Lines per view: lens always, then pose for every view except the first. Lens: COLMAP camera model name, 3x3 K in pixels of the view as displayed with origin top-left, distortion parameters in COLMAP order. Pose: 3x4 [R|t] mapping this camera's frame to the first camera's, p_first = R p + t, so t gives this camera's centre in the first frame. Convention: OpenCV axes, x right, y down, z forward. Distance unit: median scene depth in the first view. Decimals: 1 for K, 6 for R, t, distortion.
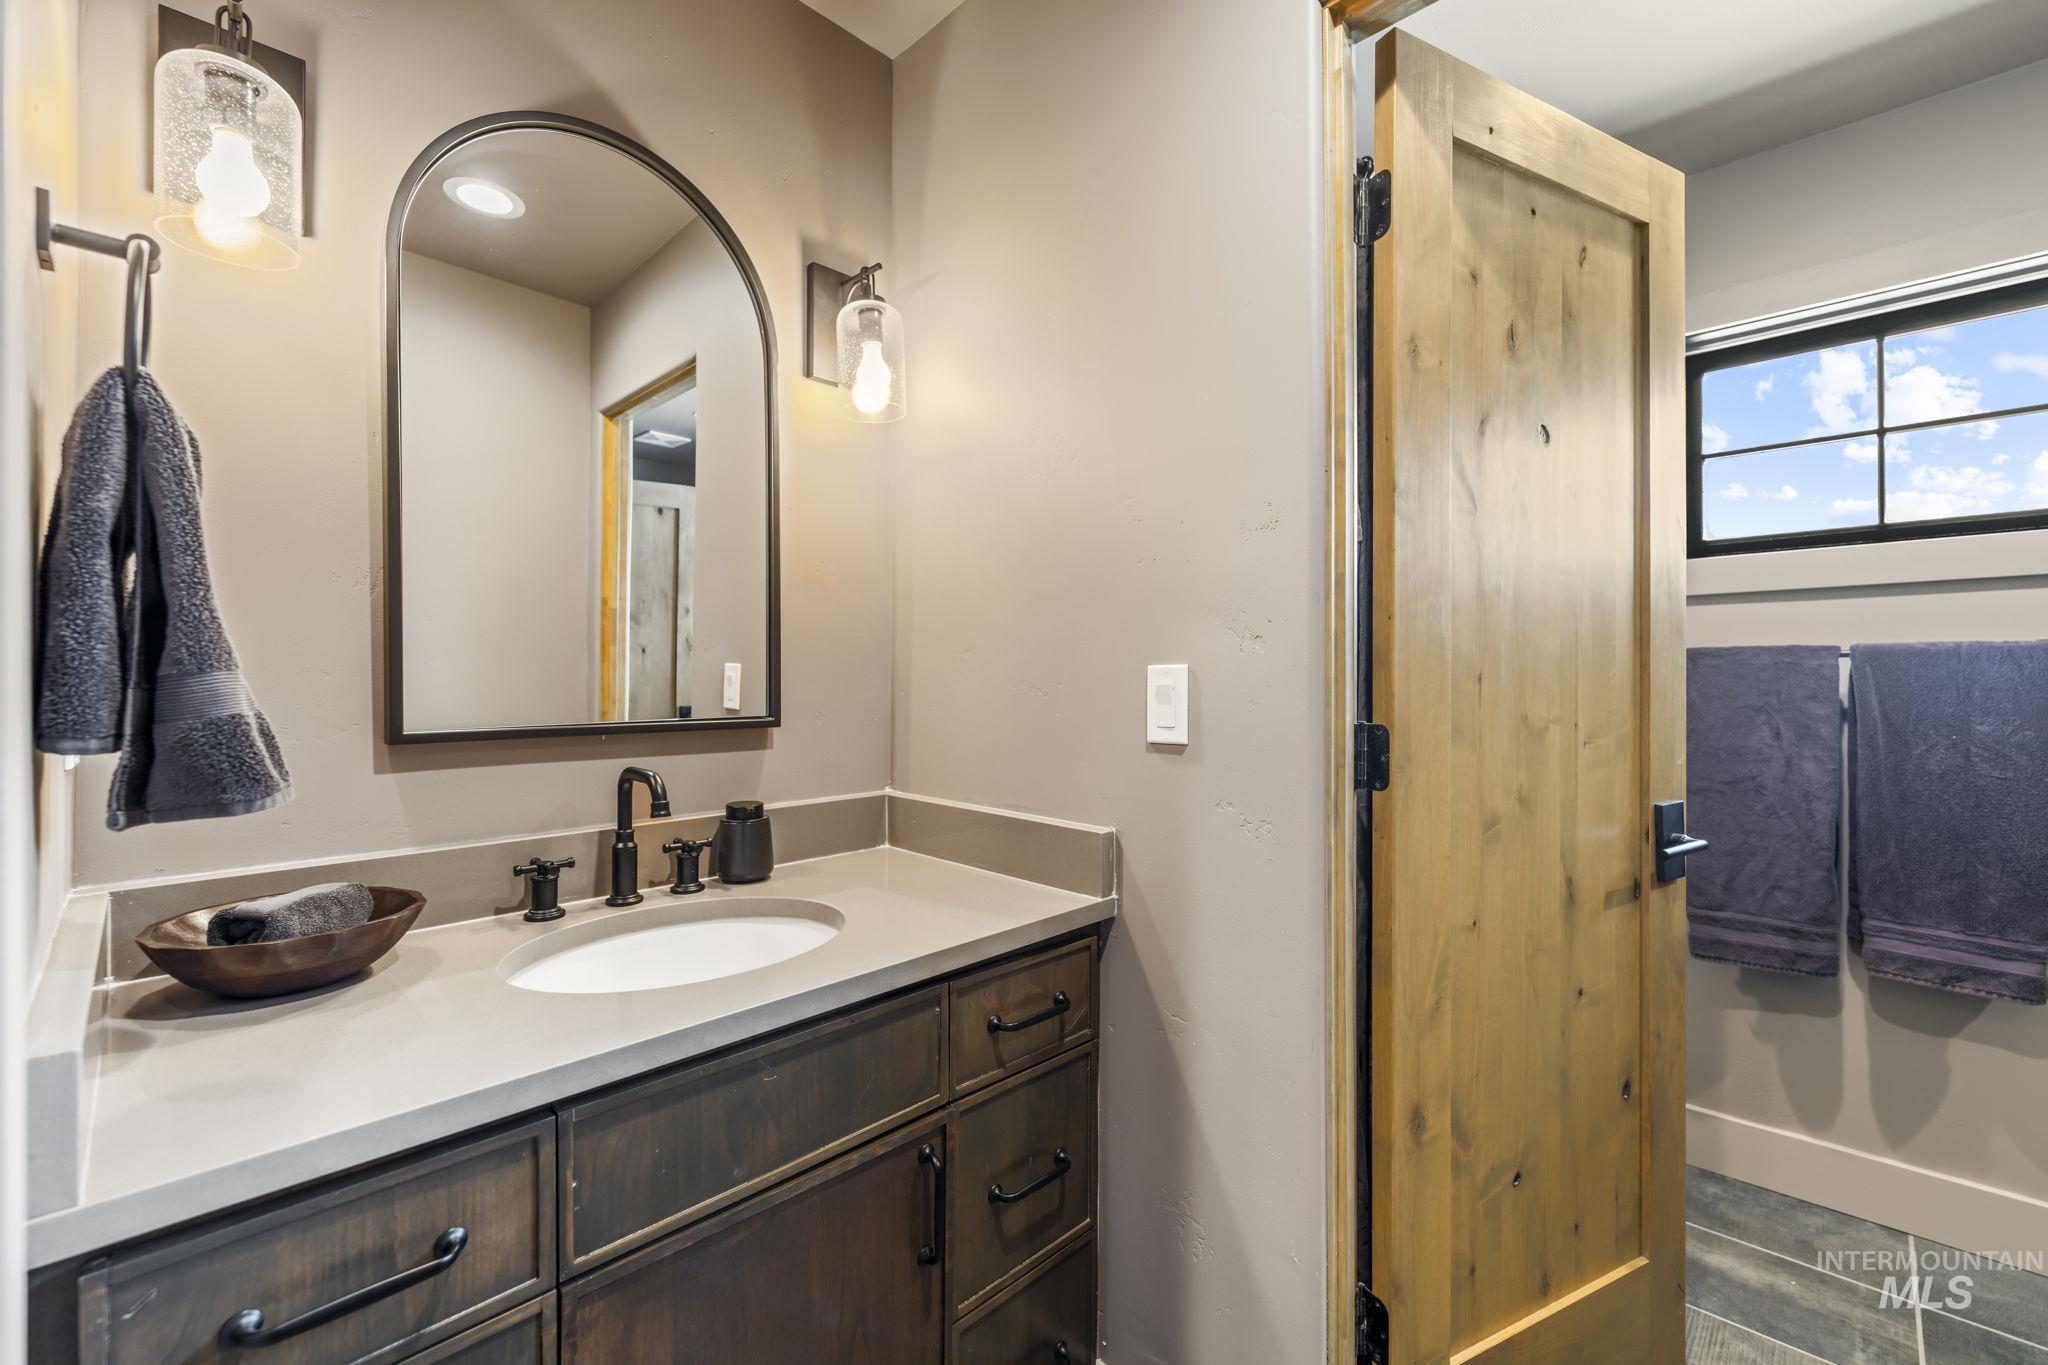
lens RADIAL K [[832.9, 0, 1039.5], [0, 832.9, 675.1], [0, 0, 1]] dist [-0.002277, 0.000206]
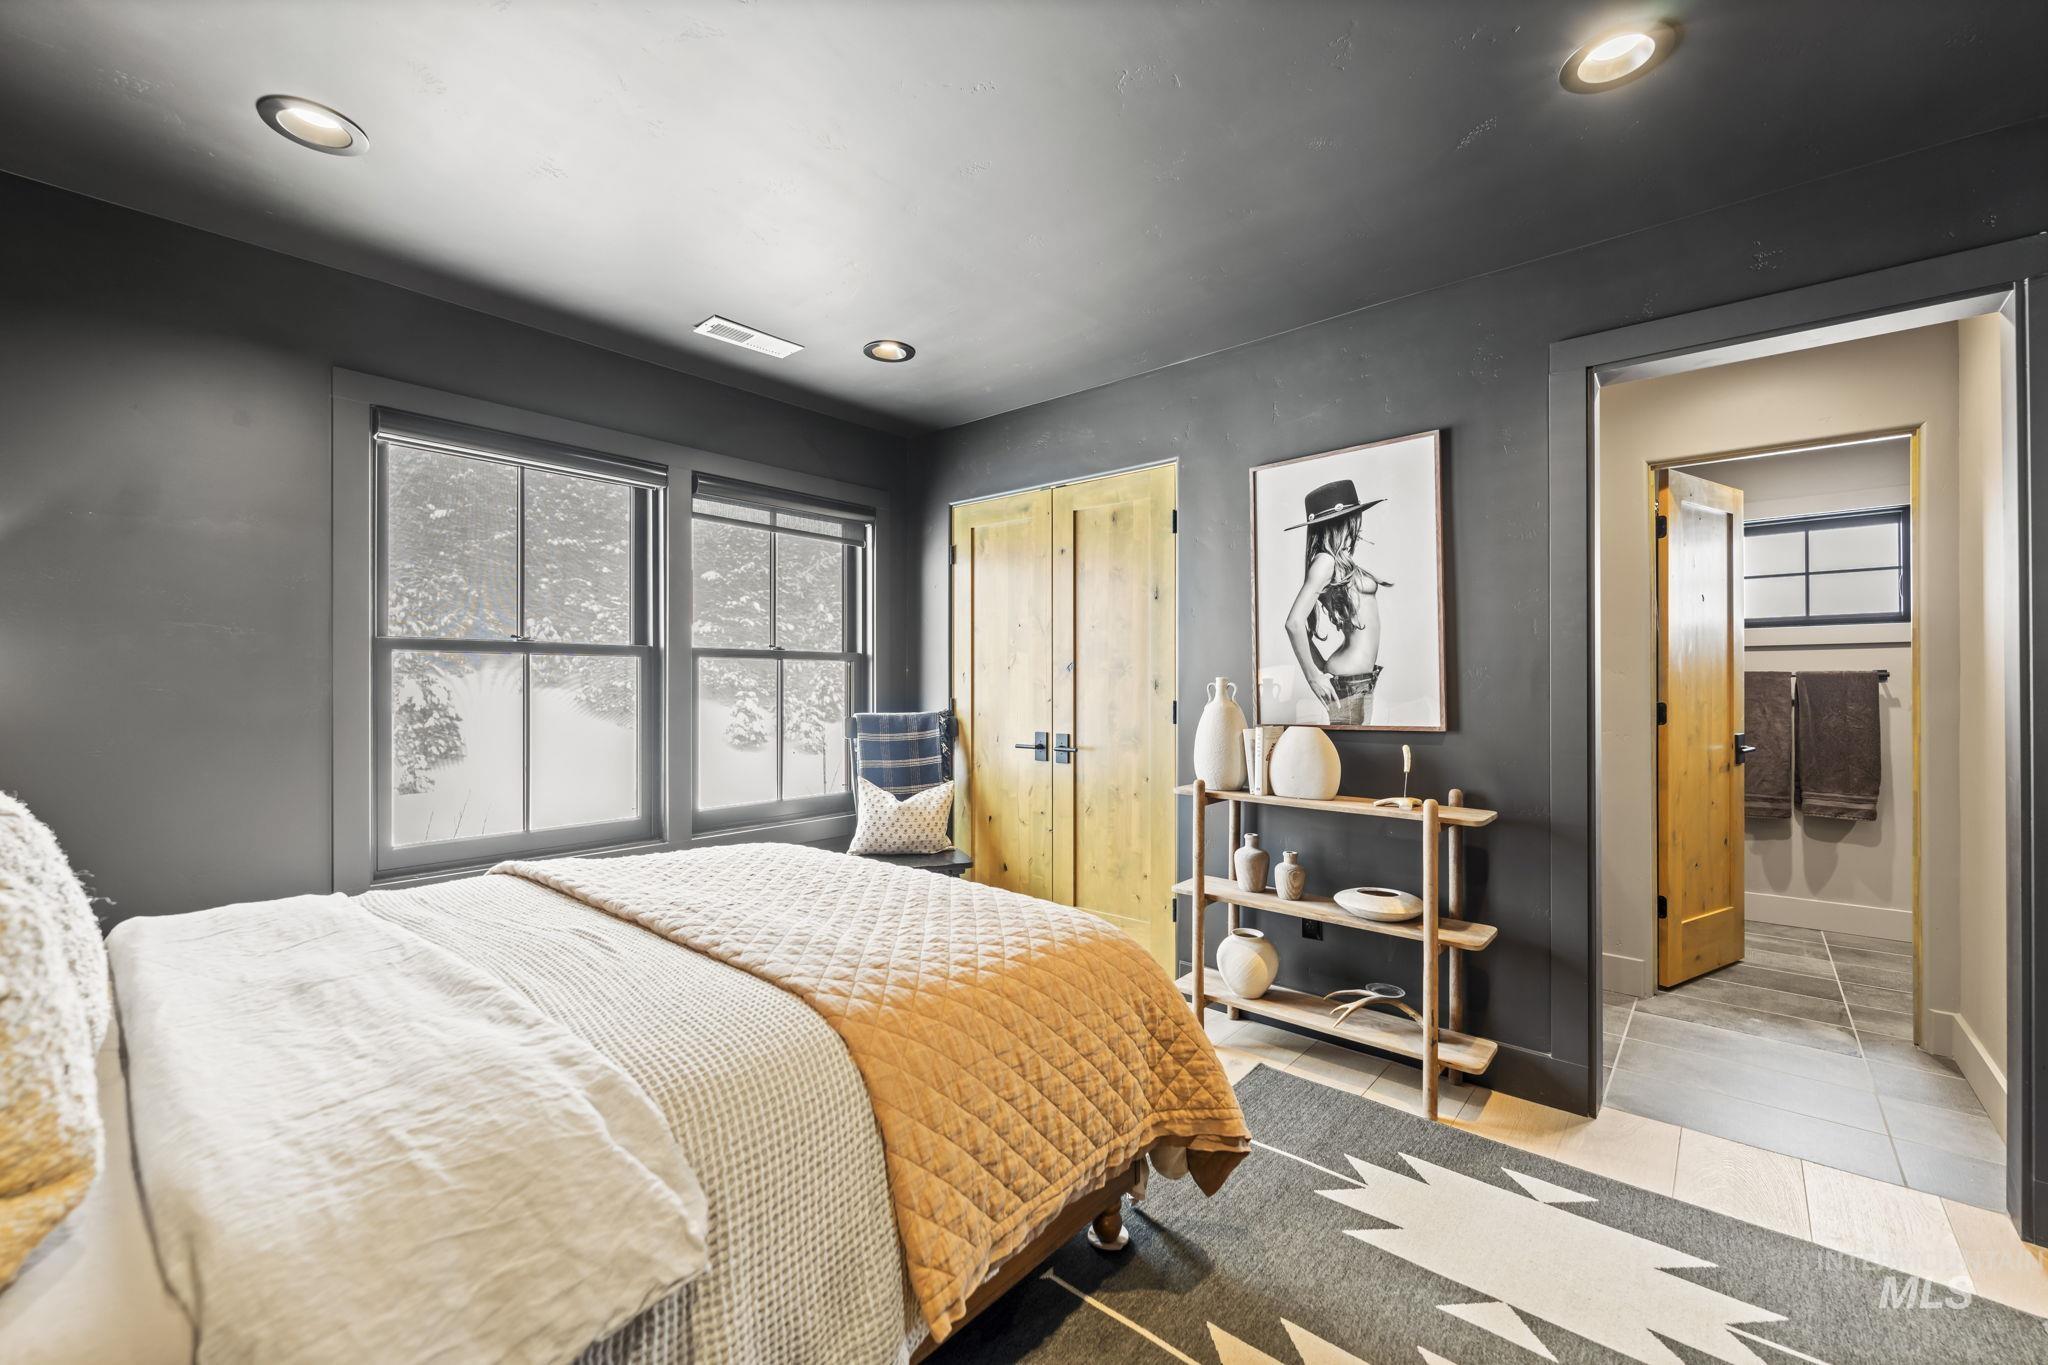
lens RADIAL K [[832.9, 0, 1008.4], [0, 832.9, 685.7], [0, 0, 1]] dist [-0.002277, 0.000206]
pose [[0.998217, -0.002922, 0.059613, -1.323552], [0.002788, 0.999993, 0.002331, -0.009248], [-0.059619, -0.002161, 0.998219, -1.151493]]
